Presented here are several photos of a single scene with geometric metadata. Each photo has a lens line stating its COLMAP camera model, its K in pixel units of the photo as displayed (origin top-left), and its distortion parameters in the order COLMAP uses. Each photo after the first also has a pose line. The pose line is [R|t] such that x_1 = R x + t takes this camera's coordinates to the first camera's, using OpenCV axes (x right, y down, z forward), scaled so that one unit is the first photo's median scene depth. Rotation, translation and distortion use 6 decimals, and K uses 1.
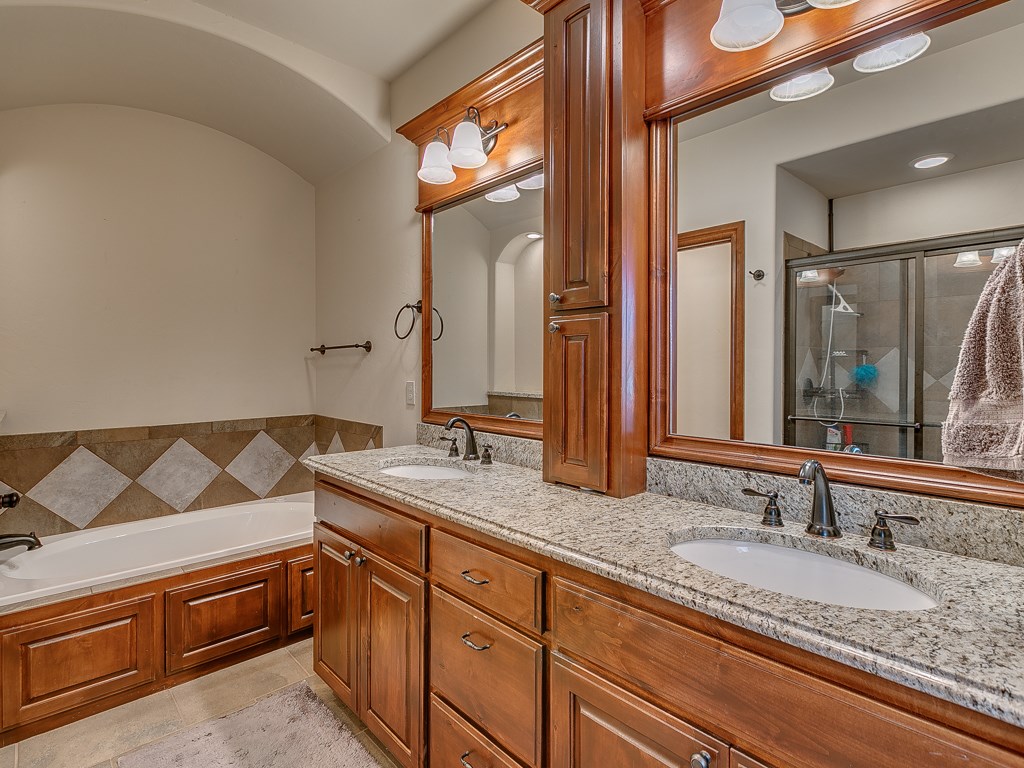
lens RADIAL K [[527.3, 0, 516.8], [0, 527.3, 368.1], [0, 0, 1]] dist [-0.008677, 0.003781]
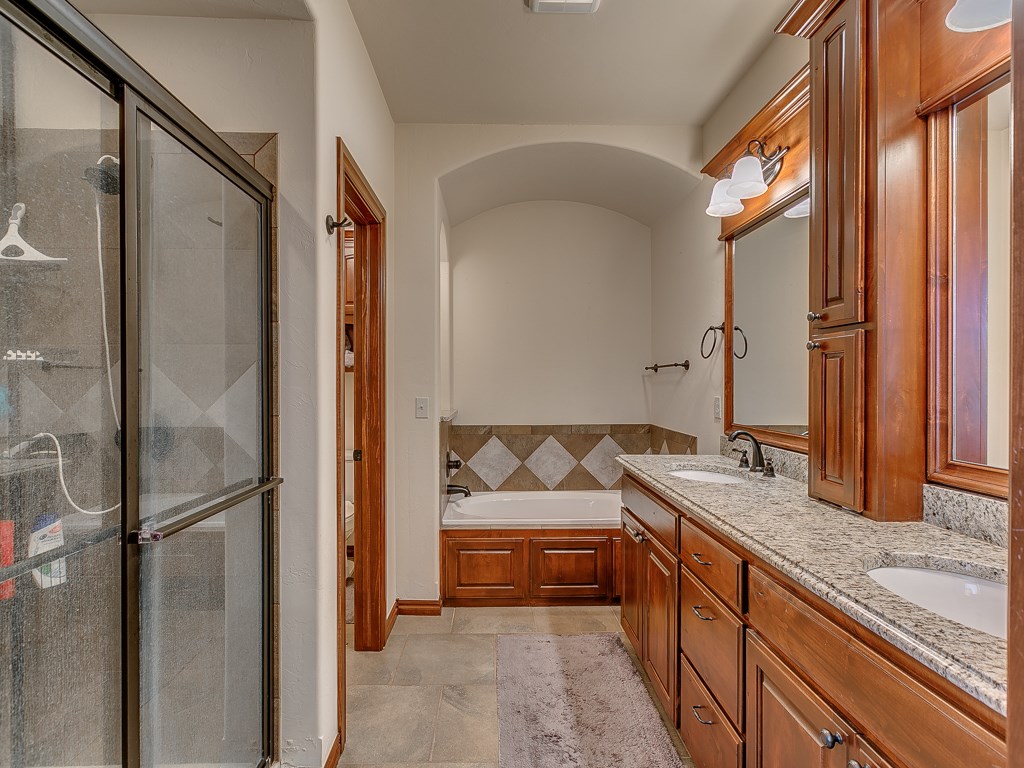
lens RADIAL K [[521.3, 0, 496.9], [0, 521.3, 383.6], [0, 0, 1]] dist [-0.021591, -0.001919]
pose [[0.736888, 0.003347, -0.676007, 0.190159], [-0.003879, 0.999992, 0.000723, -0.000950], [0.676004, 0.002089, 0.736895, -0.096091]]
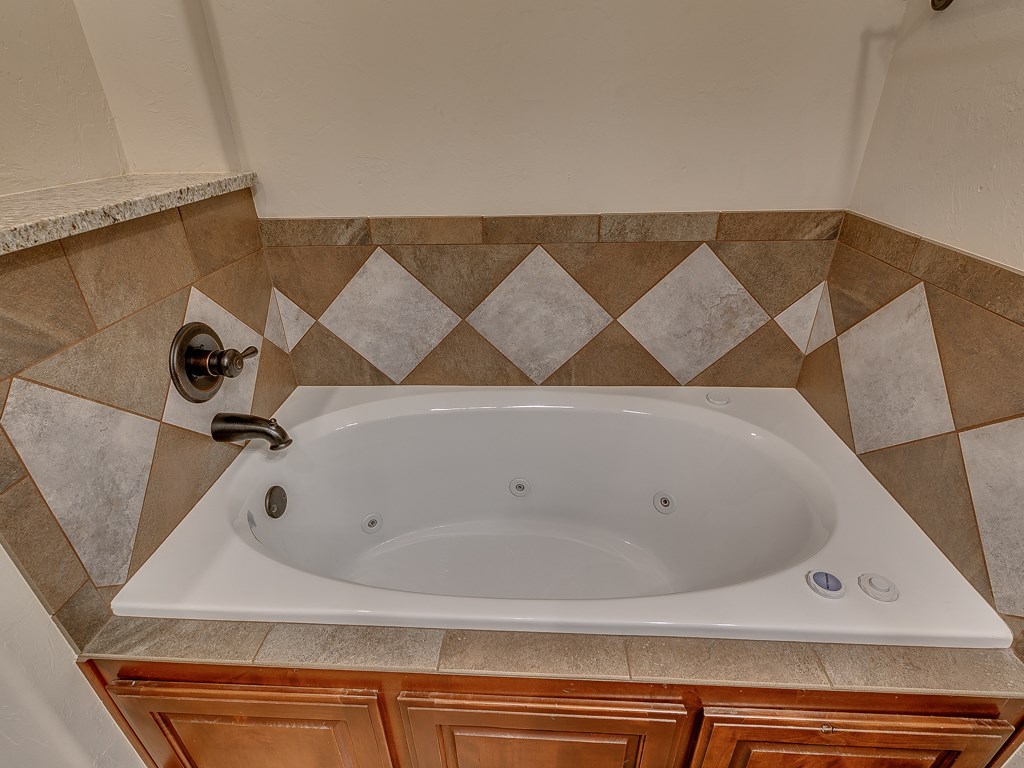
lens RADIAL K [[527.3, 0, 502.6], [0, 527.3, 383.4], [0, 0, 1]] dist [-0.008677, 0.003781]
pose [[0.690794, 0.330397, -0.643150, -0.364989], [0.016957, 0.881846, 0.471232, 0.020484], [0.722853, -0.336430, 0.603571, 0.748468]]
